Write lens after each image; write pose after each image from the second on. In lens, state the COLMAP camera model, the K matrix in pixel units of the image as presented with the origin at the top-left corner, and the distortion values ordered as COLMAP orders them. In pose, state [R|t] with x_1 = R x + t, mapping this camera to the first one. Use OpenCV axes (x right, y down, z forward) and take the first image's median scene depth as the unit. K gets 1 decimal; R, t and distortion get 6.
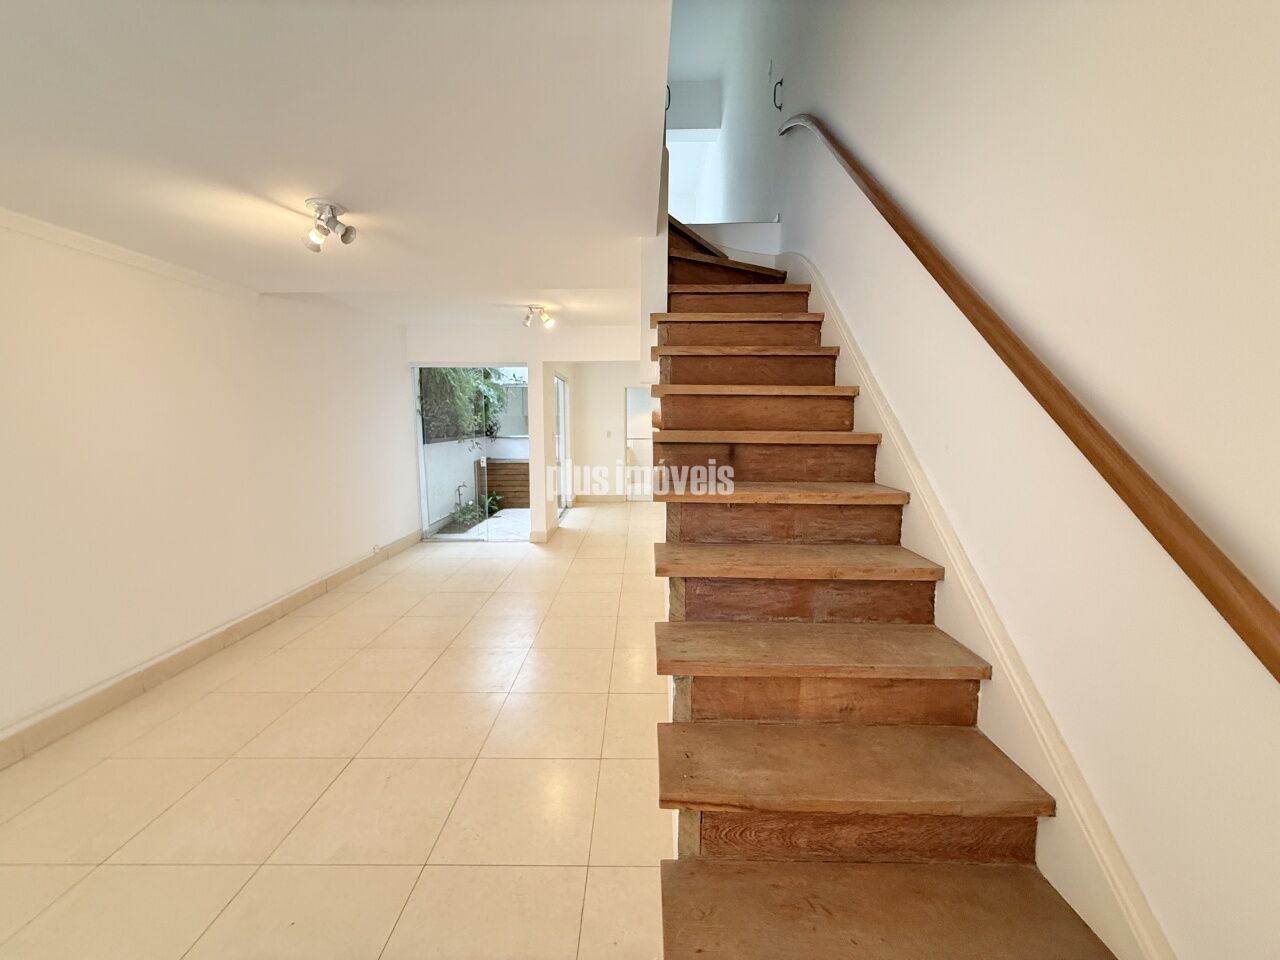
lens RADIAL K [[512.4, 0, 634.7], [0, 512.4, 481.7], [0, 0, 1]] dist [-0.004164, 0.000863]
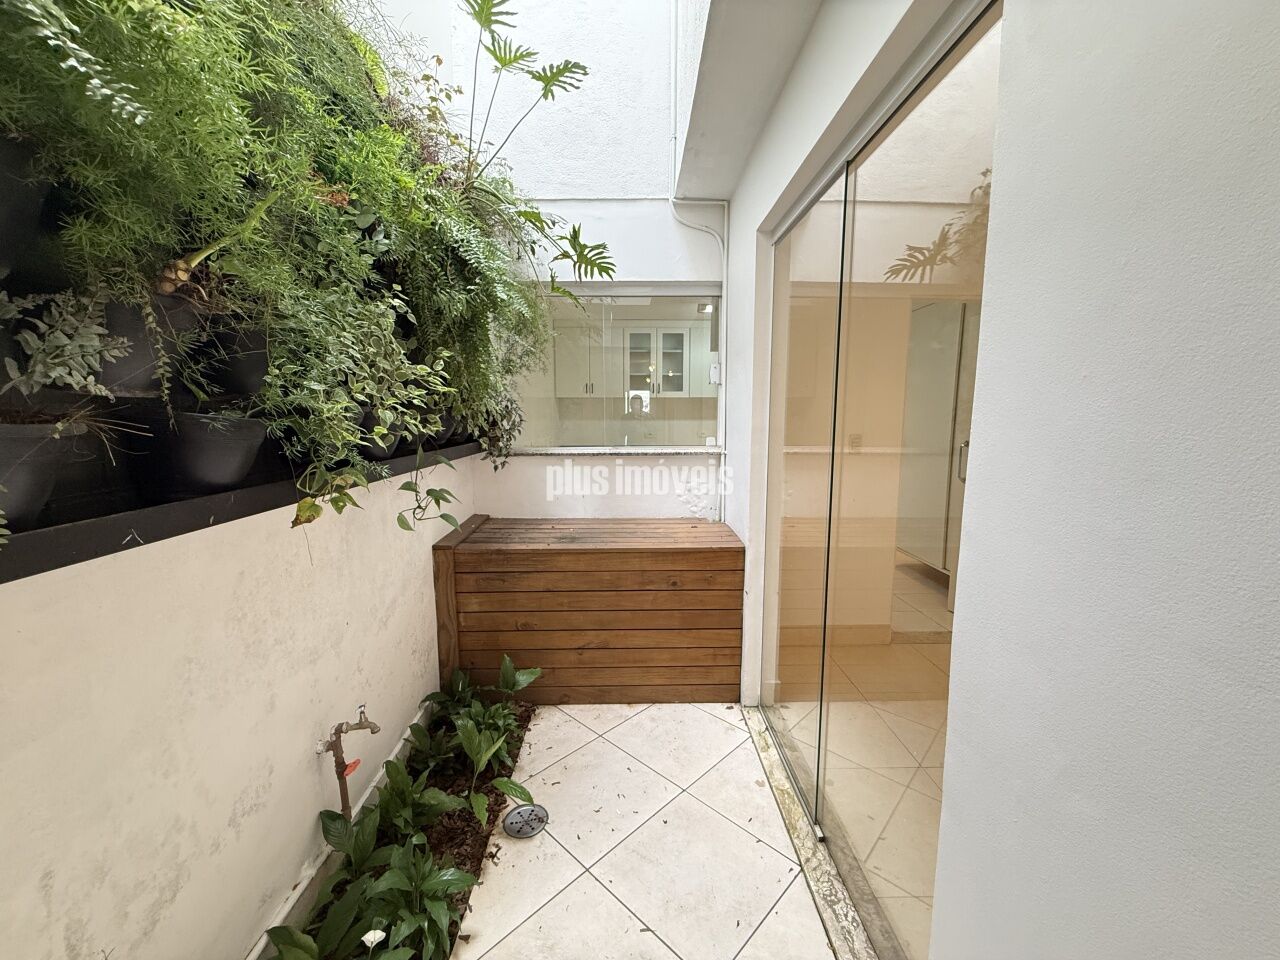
lens RADIAL K [[512.4, 0, 631.6], [0, 512.4, 480.4], [0, 0, 1]] dist [-0.004164, 0.000863]
pose [[0.999935, -0.002606, 0.011129, -0.239726], [0.002511, 0.999960, 0.008535, -0.087847], [-0.011151, -0.008507, 0.999902, 0.826721]]
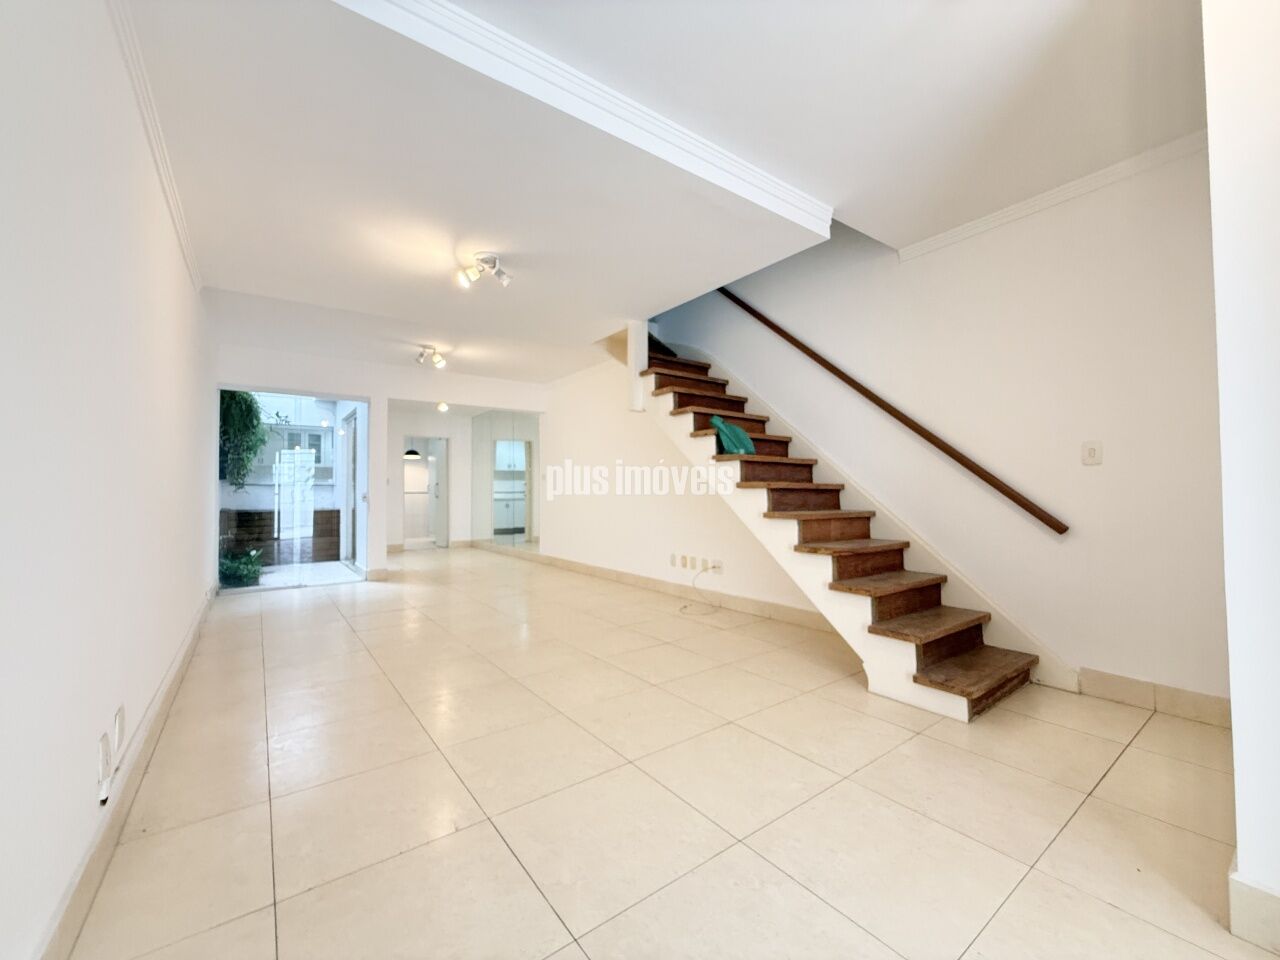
lens RADIAL K [[512.4, 0, 636.4], [0, 512.4, 490.7], [0, 0, 1]] dist [-0.004164, 0.000863]
pose [[0.796418, 0.004666, 0.604729, -0.318210], [0.073783, 0.991750, -0.104822, 0.072613], [-0.600229, 0.128101, 0.789503, -0.064282]]
